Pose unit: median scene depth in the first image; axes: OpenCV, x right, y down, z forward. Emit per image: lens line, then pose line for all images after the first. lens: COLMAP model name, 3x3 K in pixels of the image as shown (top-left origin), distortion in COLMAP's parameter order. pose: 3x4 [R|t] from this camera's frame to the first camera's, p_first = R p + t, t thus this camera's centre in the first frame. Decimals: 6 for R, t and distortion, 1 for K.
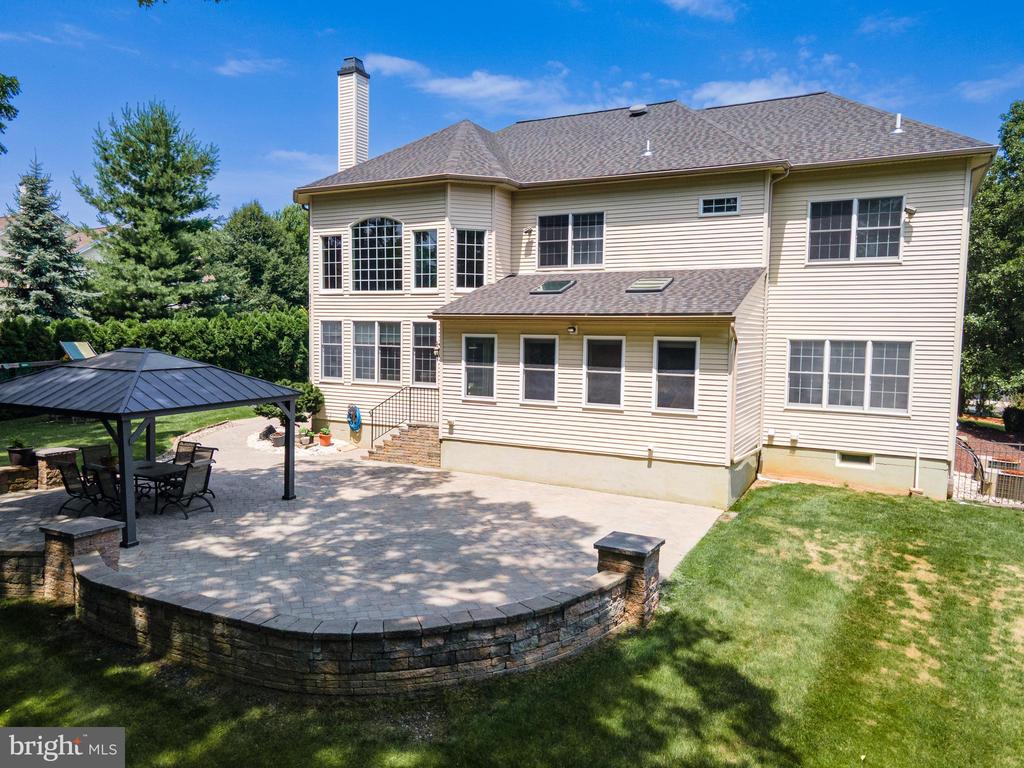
lens RADIAL K [[748.5, 0, 502.9], [0, 748.5, 387.1], [0, 0, 1]] dist [0.028799, 0.001600]
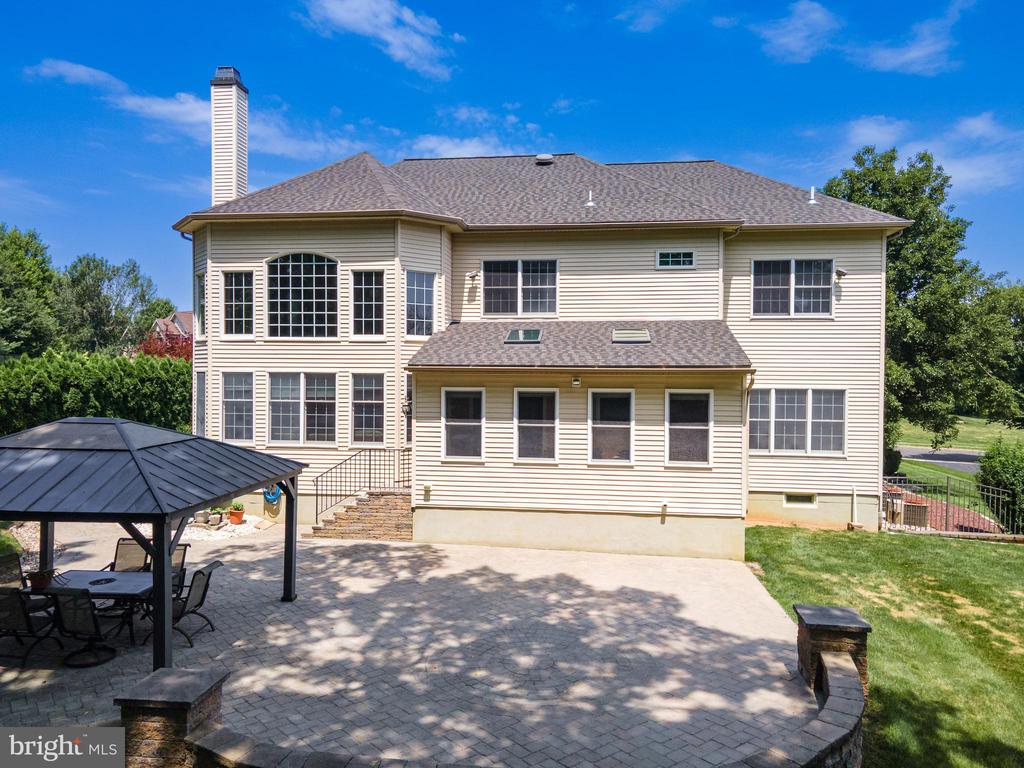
lens RADIAL K [[750.6, 0, 501.0], [0, 750.6, 381.7], [0, 0, 1]] dist [0.041240, -0.006927]
pose [[0.933912, -0.012331, 0.357289, -0.310611], [0.033970, 0.997944, -0.054353, -0.027192], [-0.355884, 0.062898, 0.932411, 0.137729]]
